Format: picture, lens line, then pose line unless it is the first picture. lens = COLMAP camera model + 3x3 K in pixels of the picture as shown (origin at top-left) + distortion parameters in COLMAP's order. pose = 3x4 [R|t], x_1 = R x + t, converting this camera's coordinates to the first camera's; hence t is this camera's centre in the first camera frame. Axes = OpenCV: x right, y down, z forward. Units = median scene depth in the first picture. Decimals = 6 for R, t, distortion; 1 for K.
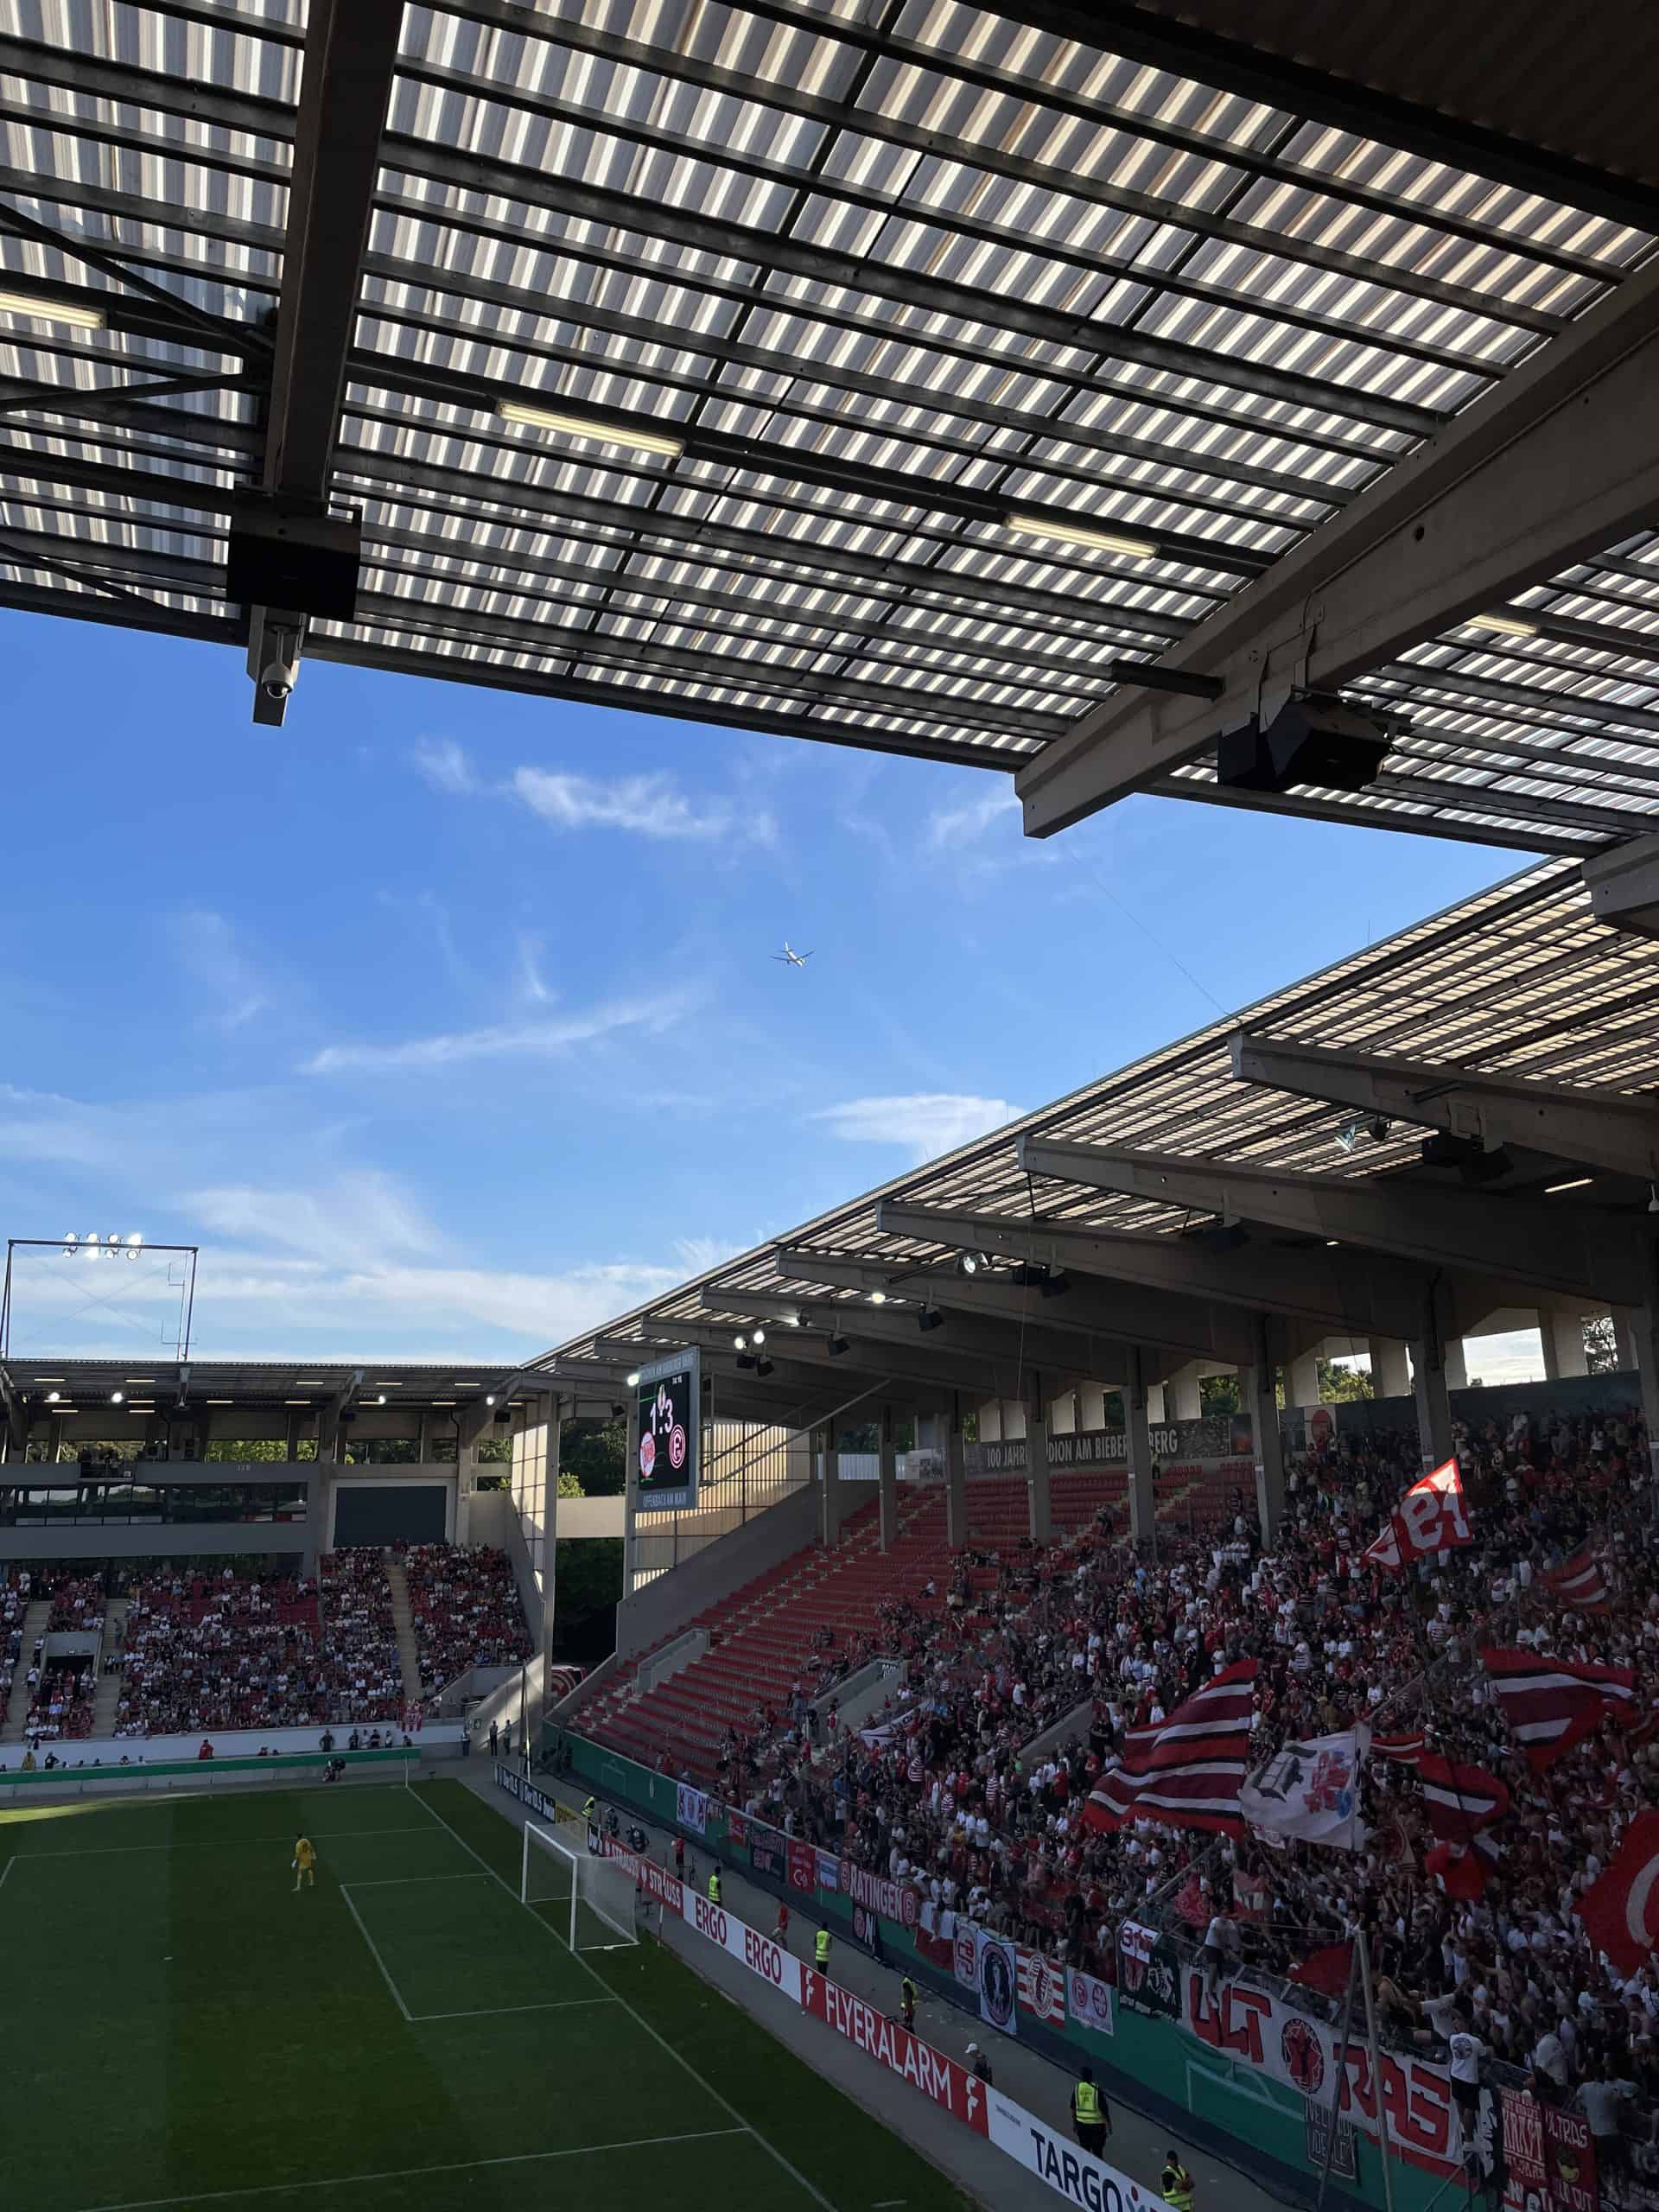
lens RADIAL K [[1727.8, 0, 823.1], [0, 1727.8, 1079.9], [0, 0, 1]] dist [0.100864, -0.142550]
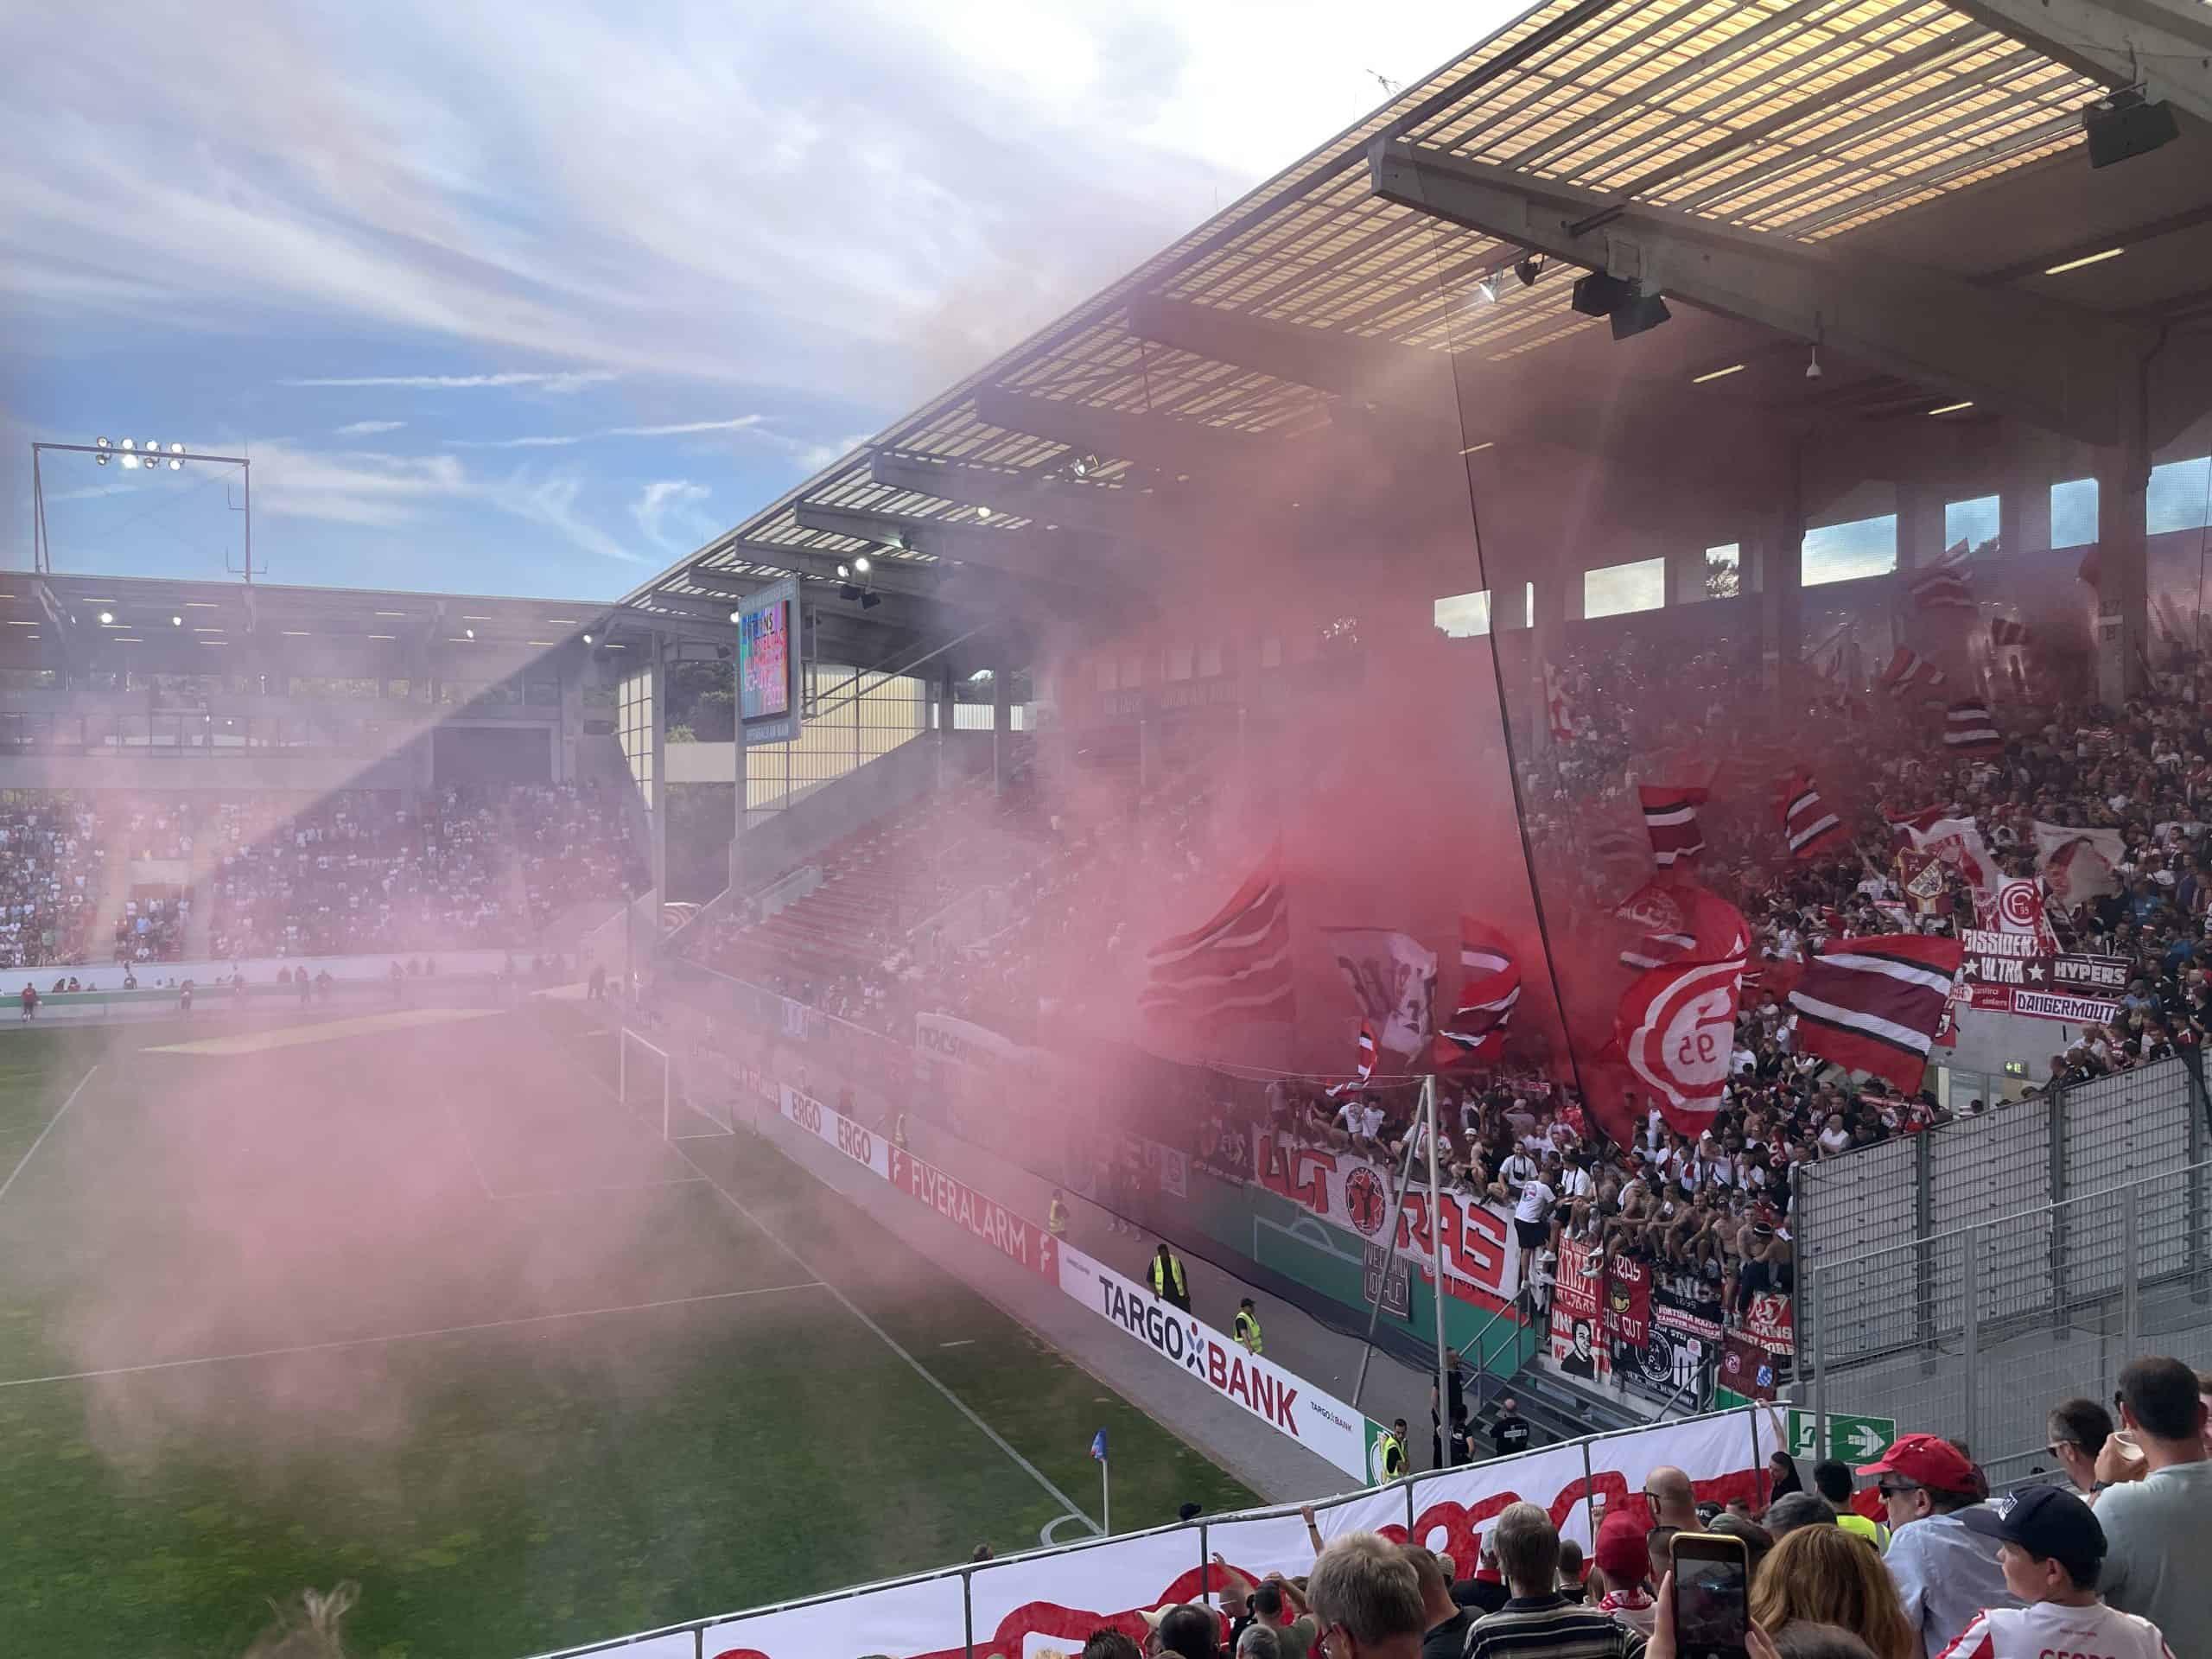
lens RADIAL K [[1711.4, 0, 1088.7], [0, 1711.4, 820.7], [0, 0, 1]] dist [0.101860, -0.153738]
pose [[0.997134, 0.009266, 0.075091, 0.028531], [-0.028035, 0.967076, 0.252938, 0.071422], [-0.070275, -0.254318, 0.964564, 0.083230]]
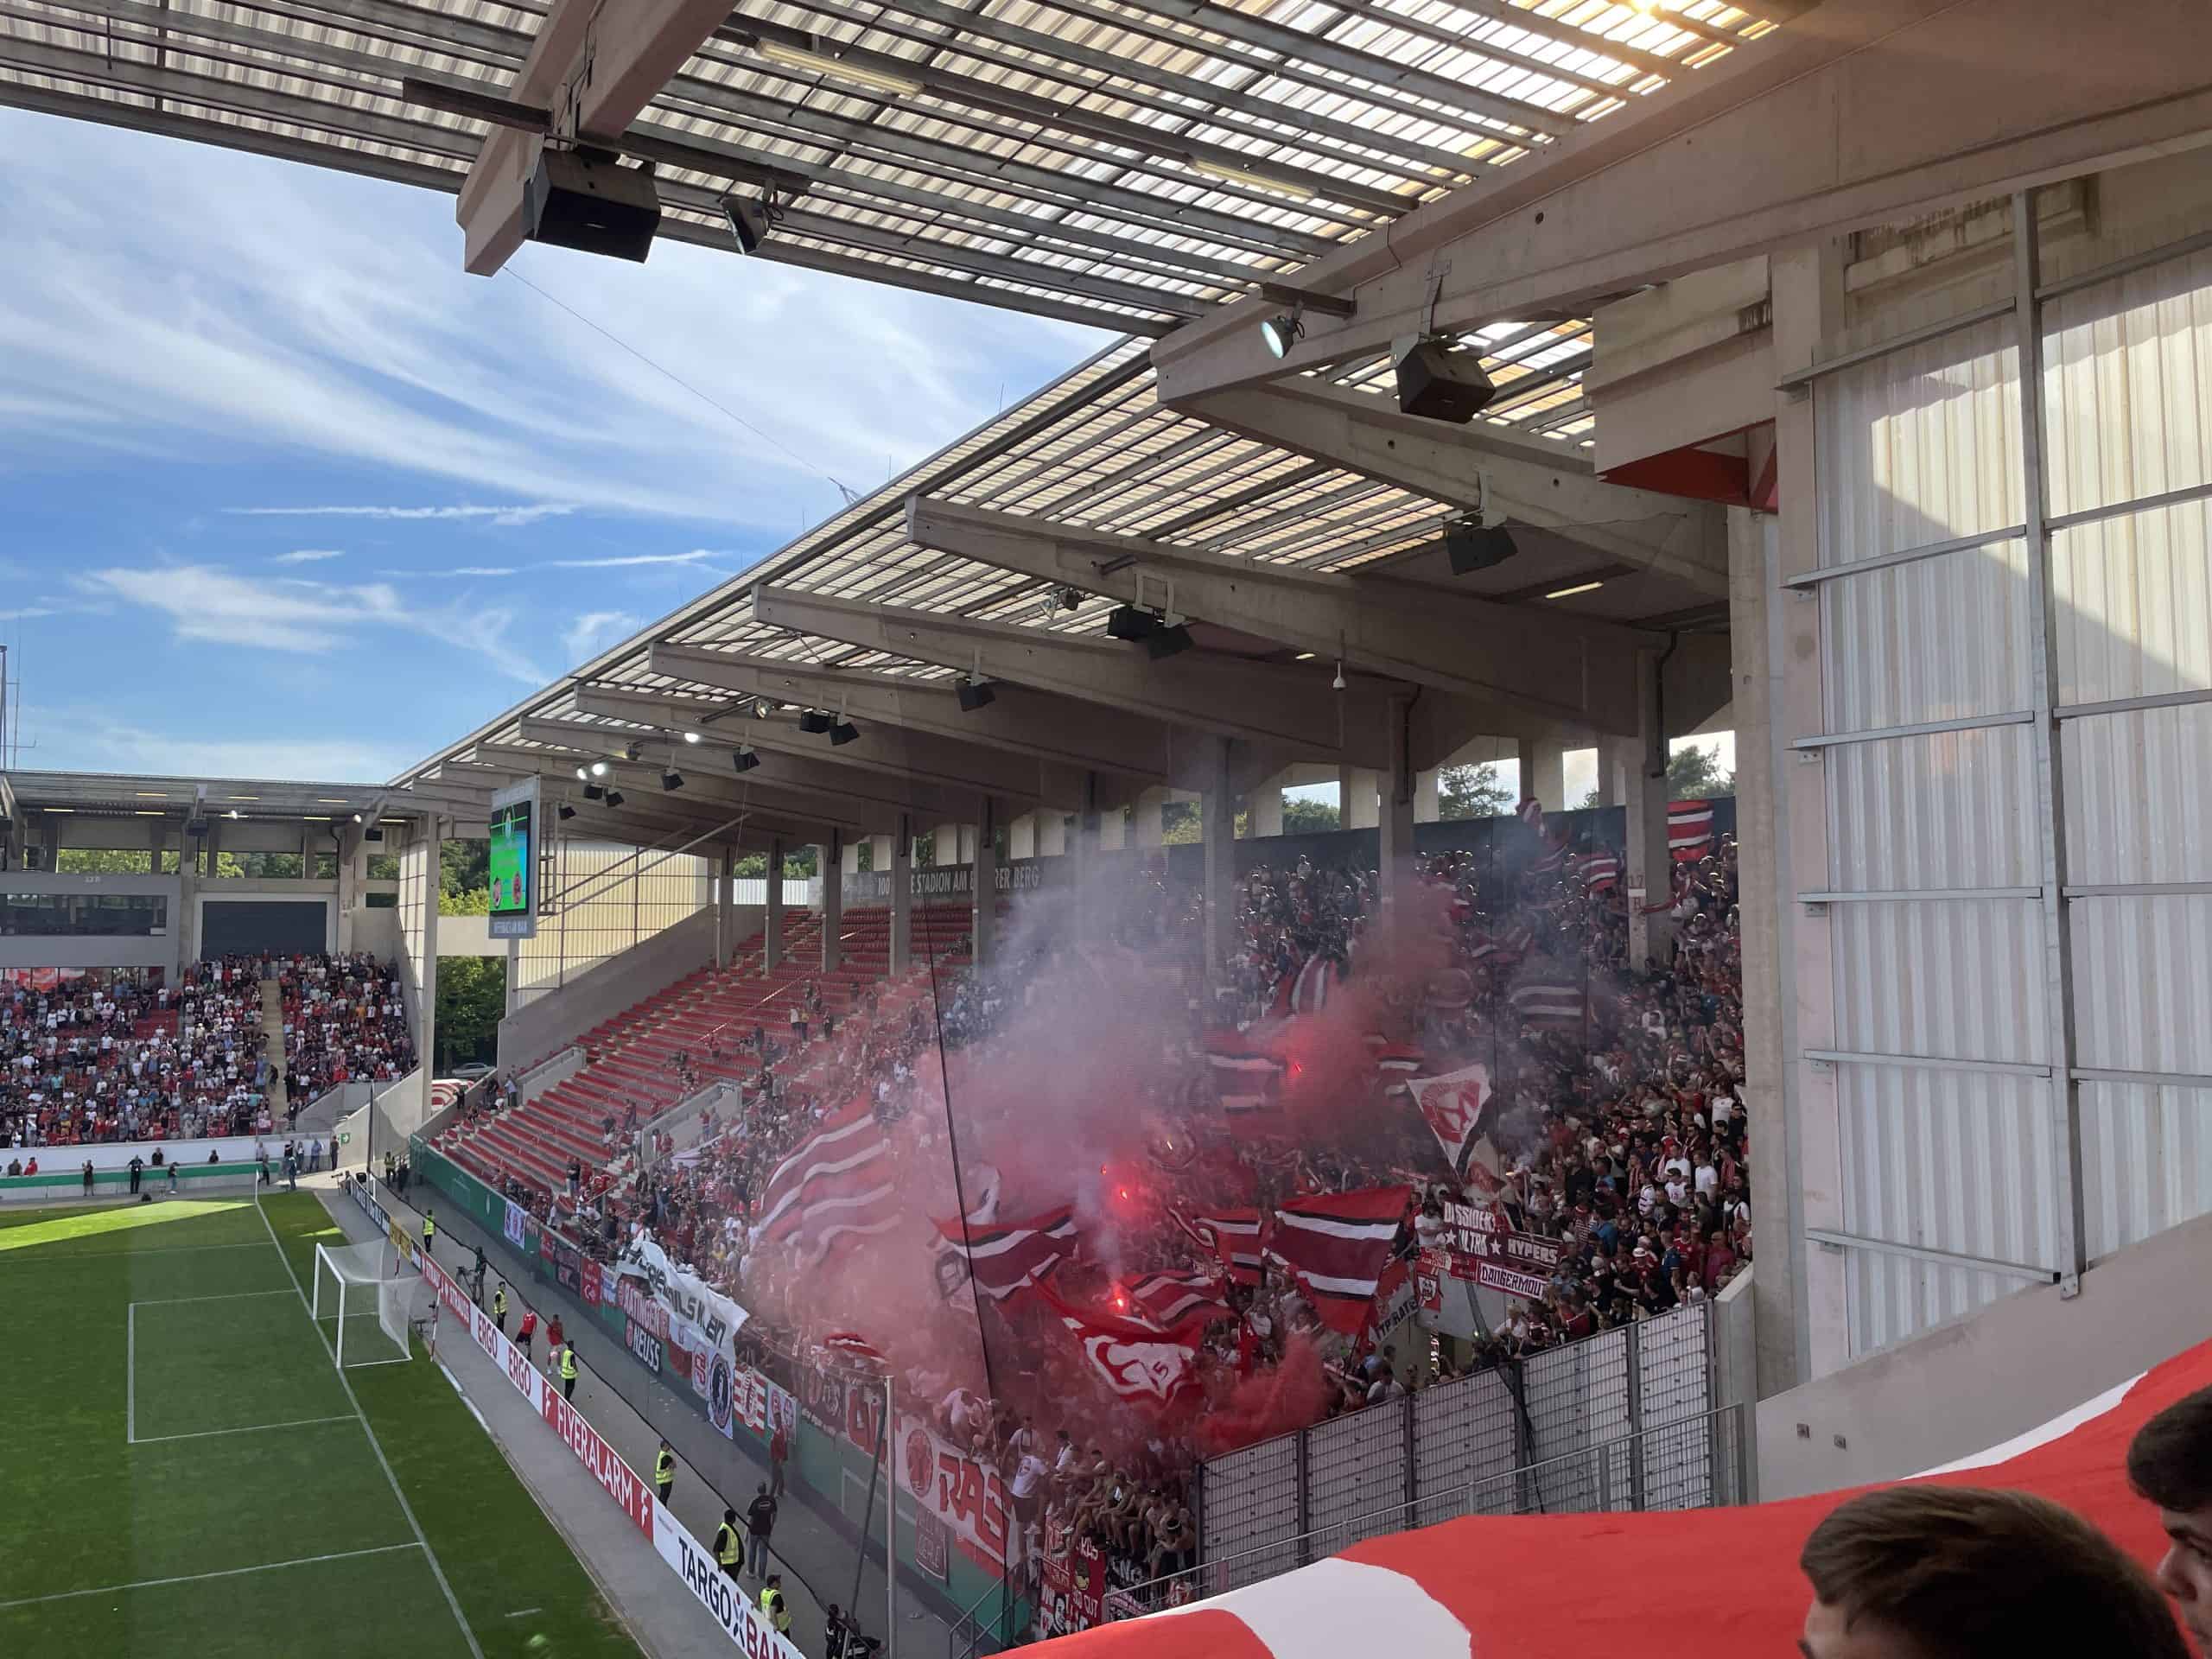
lens RADIAL K [[1723.9, 0, 1107.6], [0, 1723.9, 799.2], [0, 0, 1]] dist [0.105586, -0.157091]
pose [[0.989729, 0.023228, 0.141060, 0.176913], [-0.047620, 0.983928, 0.172098, -0.025672], [-0.134795, -0.177047, 0.974928, 0.017233]]
